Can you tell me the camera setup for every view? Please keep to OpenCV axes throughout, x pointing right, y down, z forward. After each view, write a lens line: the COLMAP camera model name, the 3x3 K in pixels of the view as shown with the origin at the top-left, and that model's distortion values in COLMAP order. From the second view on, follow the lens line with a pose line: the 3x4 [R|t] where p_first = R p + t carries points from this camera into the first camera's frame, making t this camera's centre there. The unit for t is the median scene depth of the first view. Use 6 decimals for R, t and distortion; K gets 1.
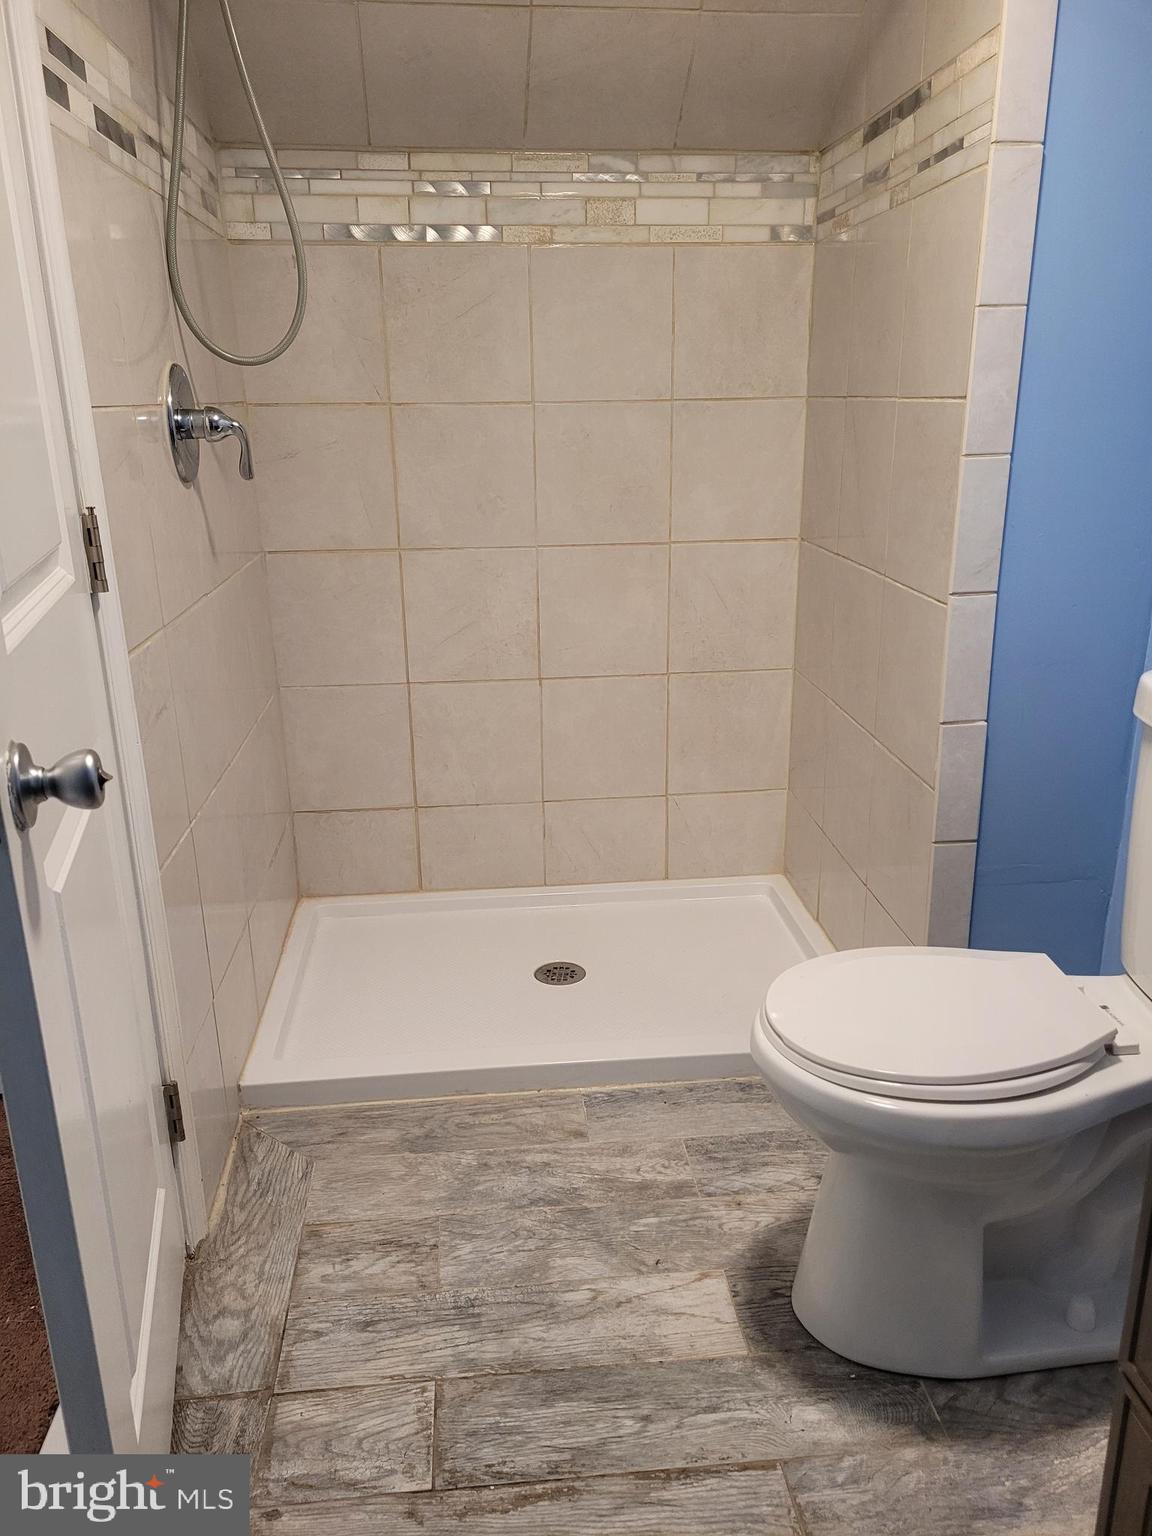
lens RADIAL K [[1149.4, 0, 585.4], [0, 1149.4, 766.8], [0, 0, 1]] dist [0.061158, -0.047172]
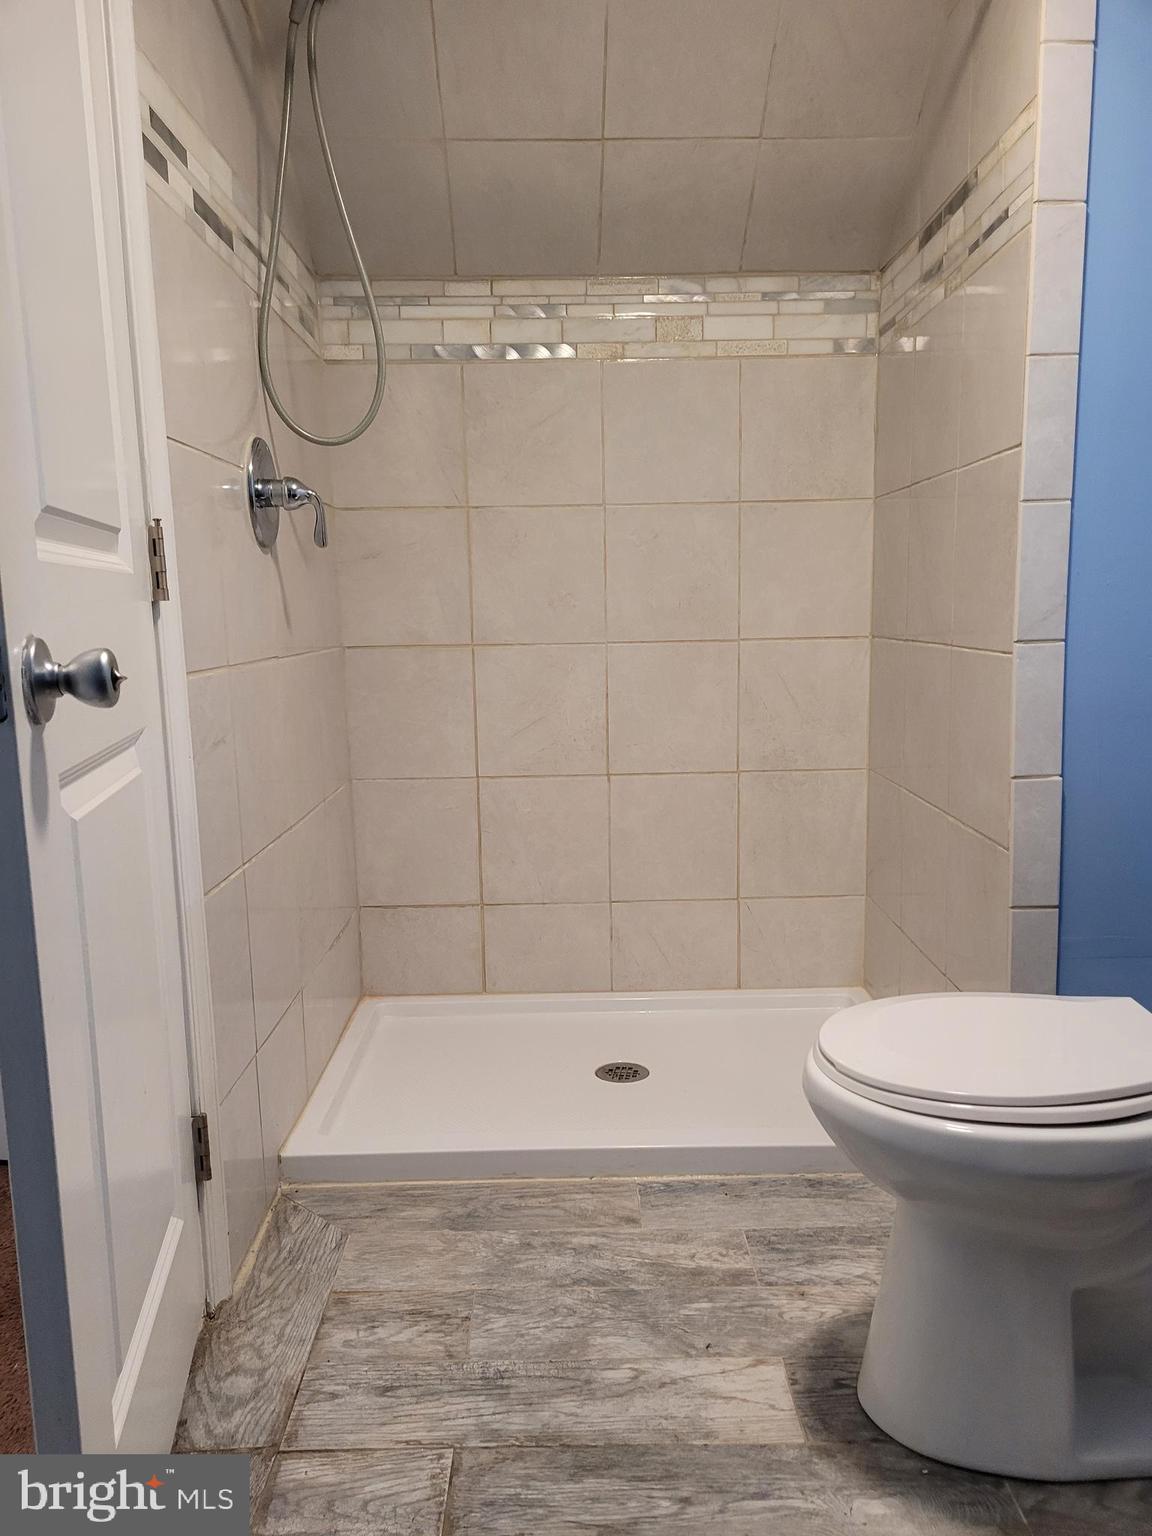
lens RADIAL K [[1149.4, 0, 582.4], [0, 1149.4, 771.5], [0, 0, 1]] dist [0.061158, -0.047172]
pose [[0.996213, 0.005460, -0.086774, 0.036460], [-0.019064, 0.987456, -0.156741, 0.115352], [0.084829, 0.157801, 0.983820, 0.025312]]
